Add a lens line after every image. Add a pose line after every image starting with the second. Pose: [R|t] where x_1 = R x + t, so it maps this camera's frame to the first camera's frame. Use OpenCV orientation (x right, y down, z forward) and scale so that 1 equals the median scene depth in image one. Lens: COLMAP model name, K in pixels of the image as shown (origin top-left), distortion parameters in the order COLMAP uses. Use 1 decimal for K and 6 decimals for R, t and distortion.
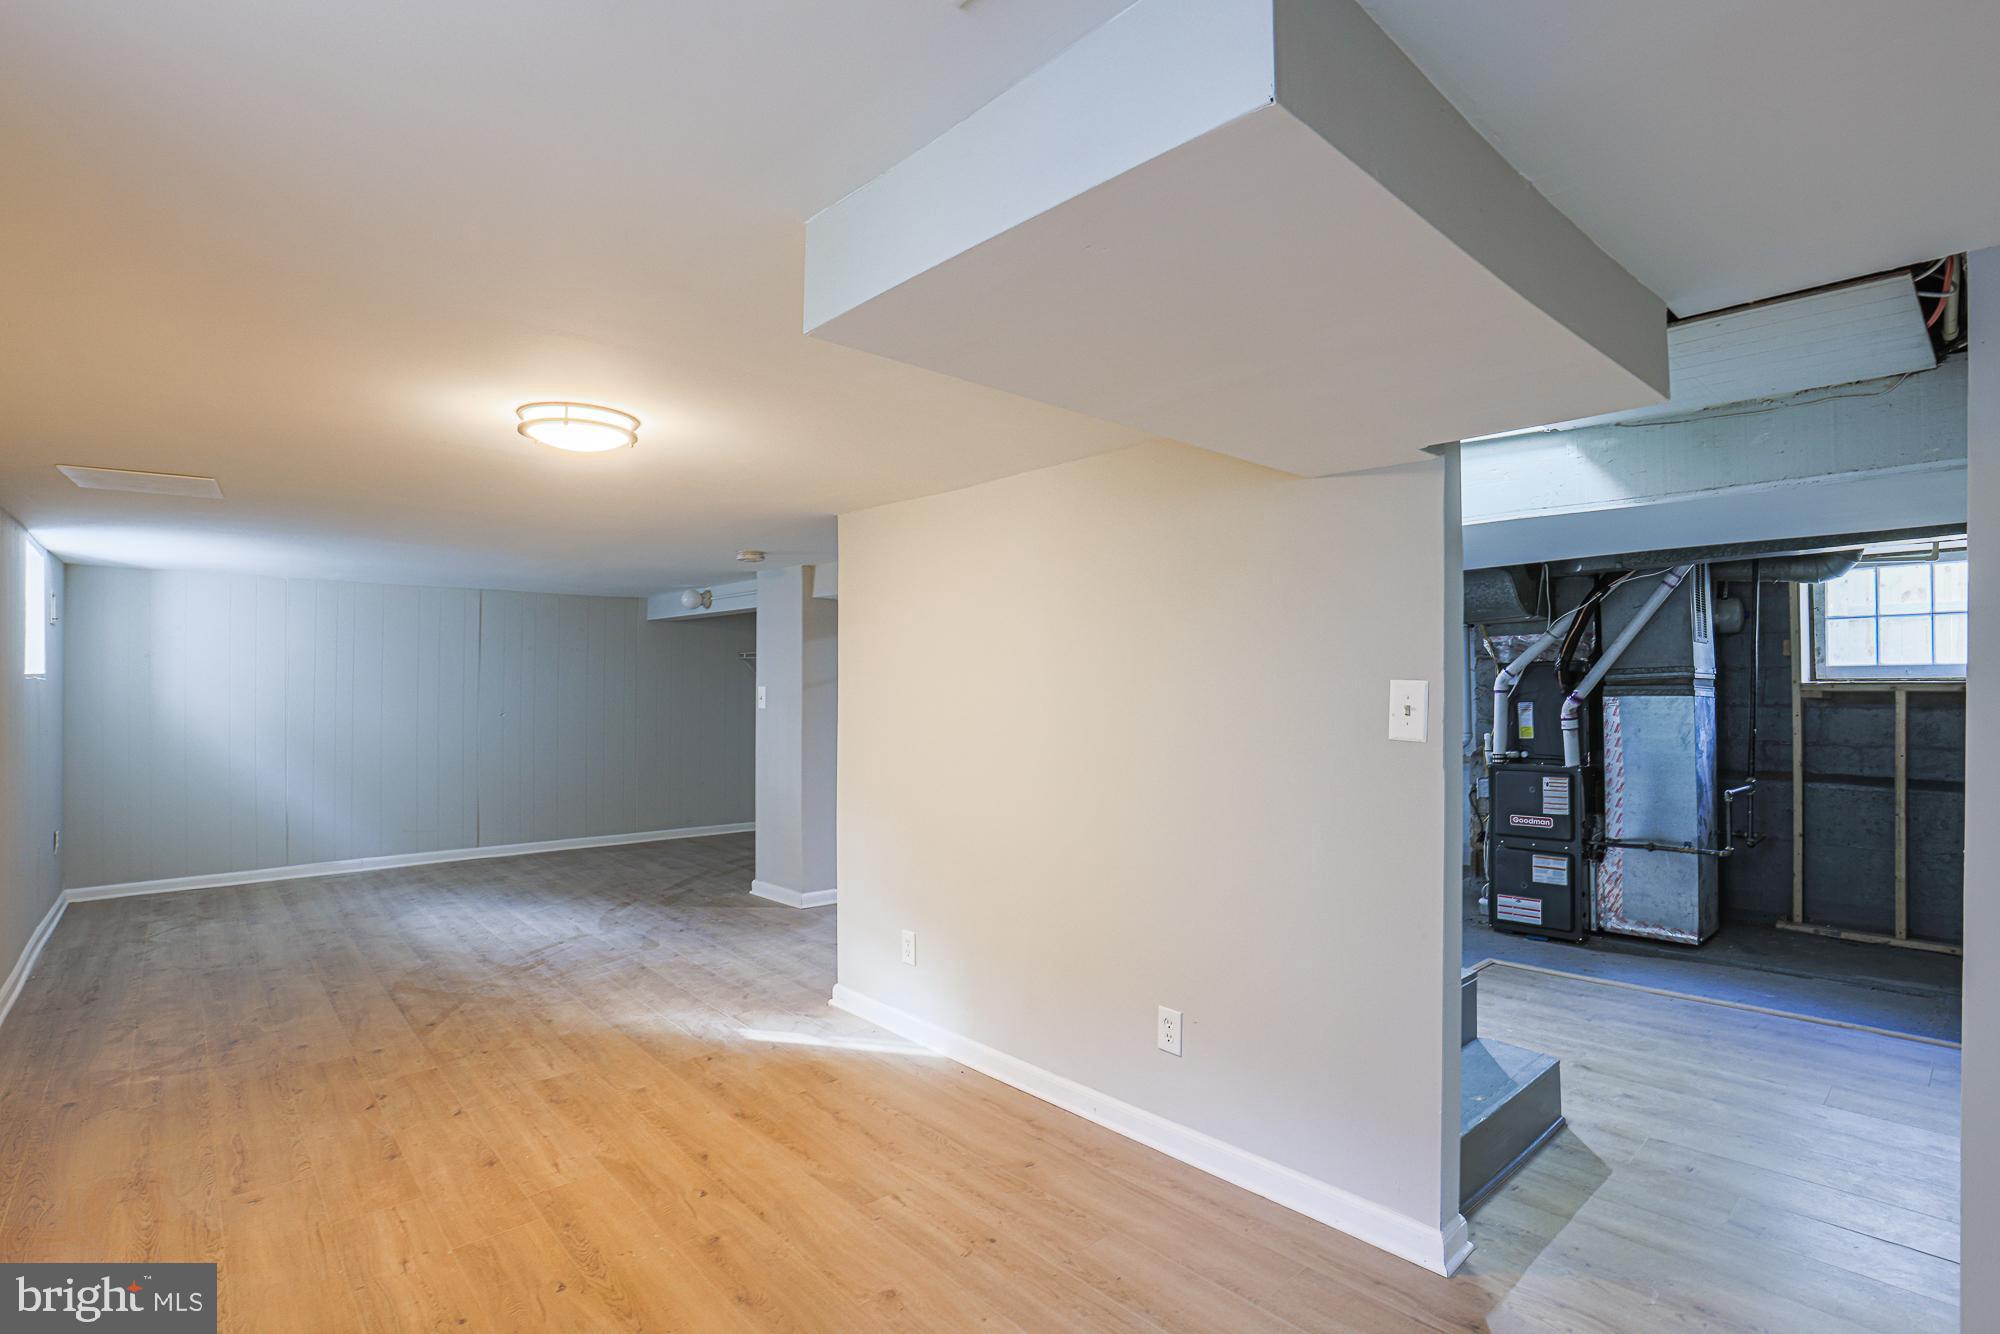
lens RADIAL K [[921.5, 0, 1004.3], [0, 921.5, 663.0], [0, 0, 1]] dist [-0.053212, 0.018190]
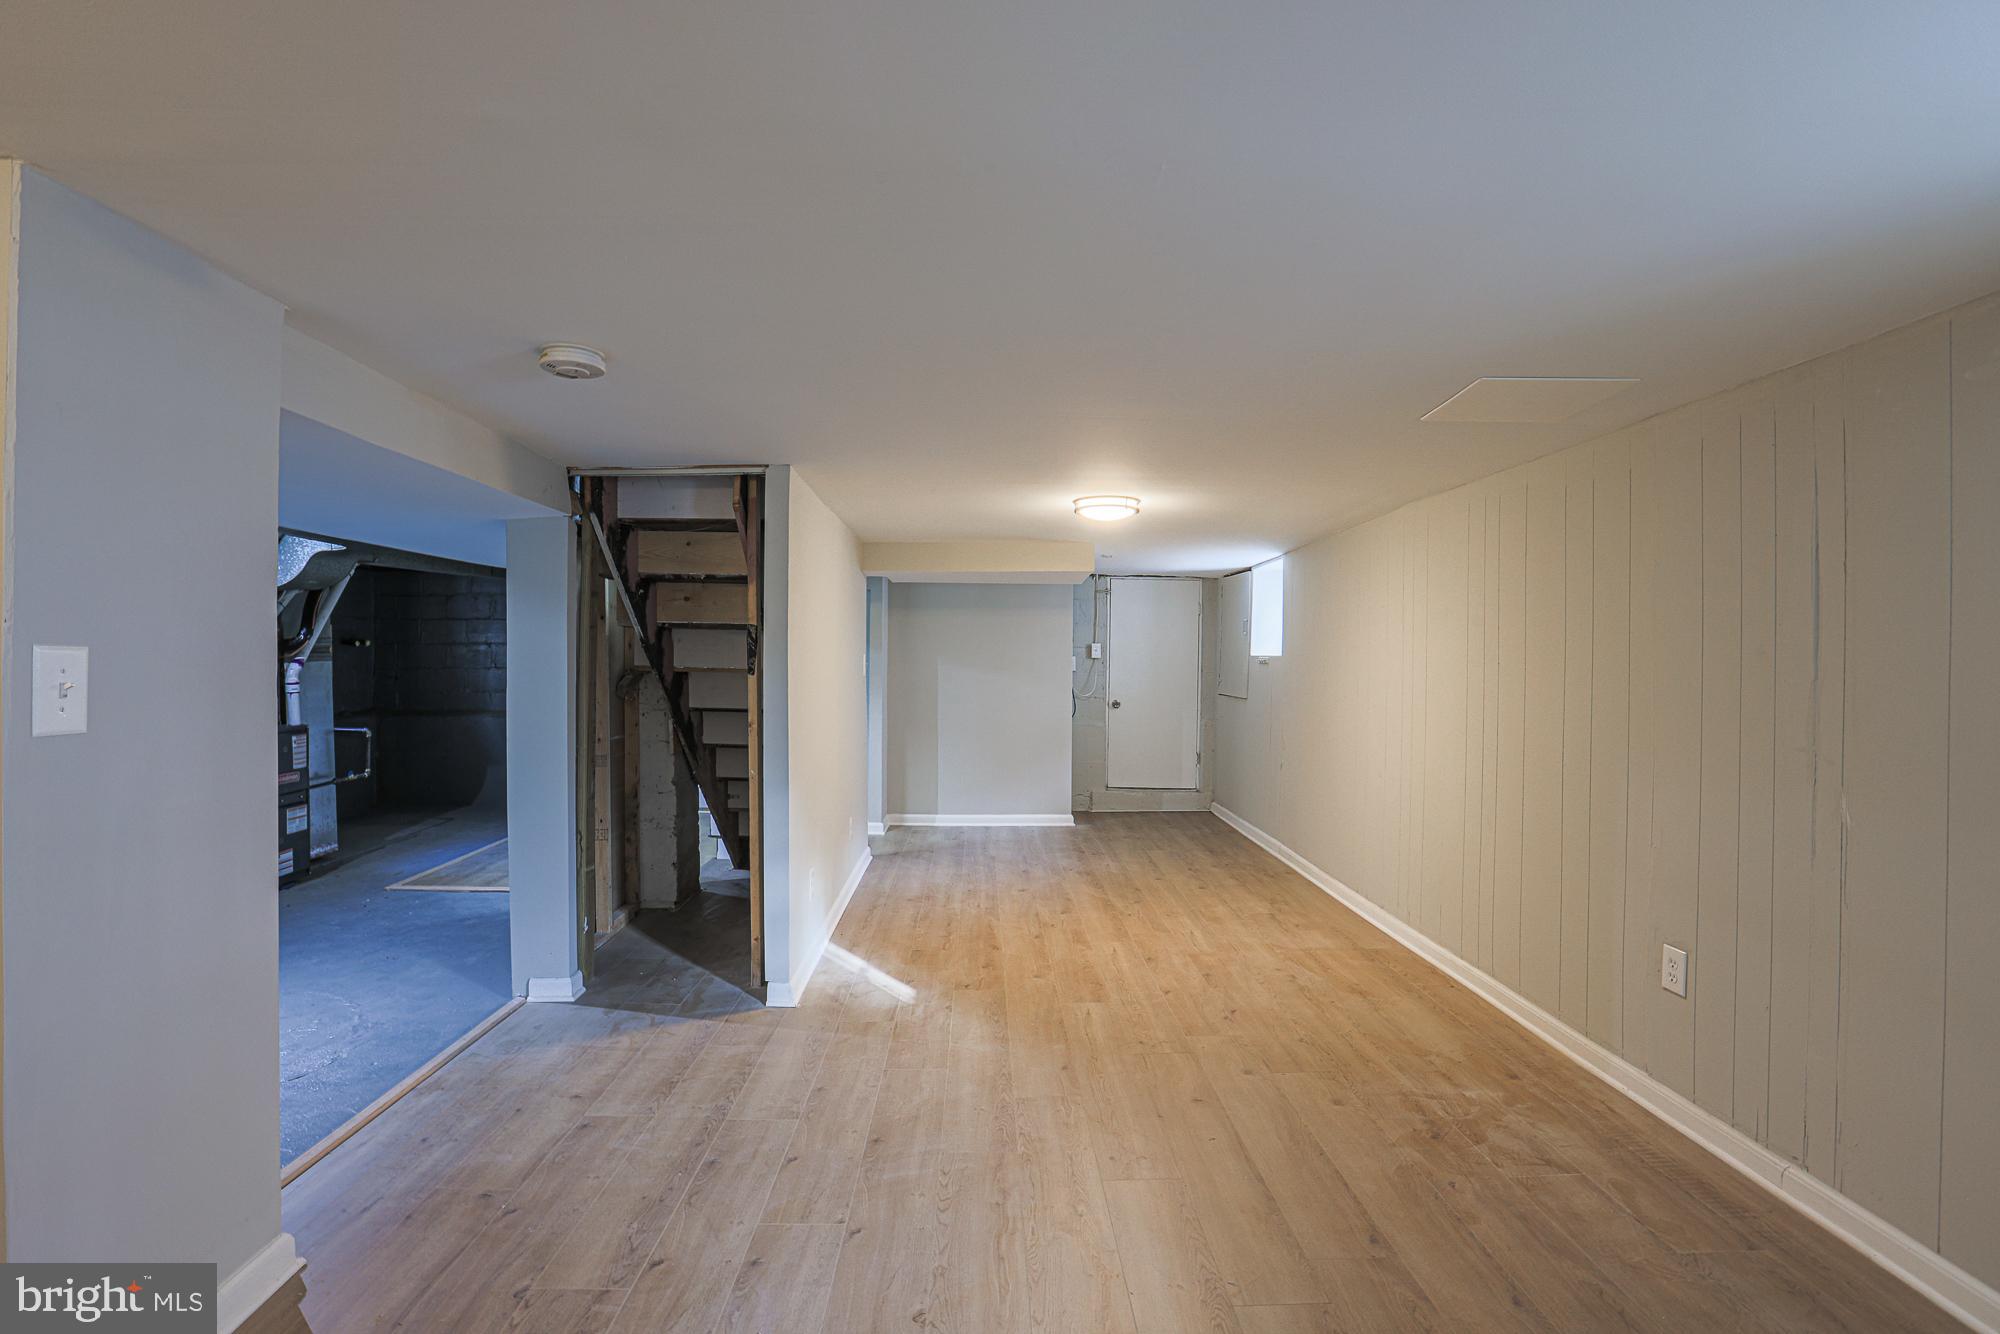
lens RADIAL K [[921.5, 0, 1004.3], [0, 921.5, 663.0], [0, 0, 1]] dist [-0.053212, 0.018190]
pose [[-0.750465, -0.006351, 0.660879, -1.203639], [-0.021394, 0.999663, -0.014688, 0.059735], [-0.660563, -0.025162, -0.750349, 1.996369]]
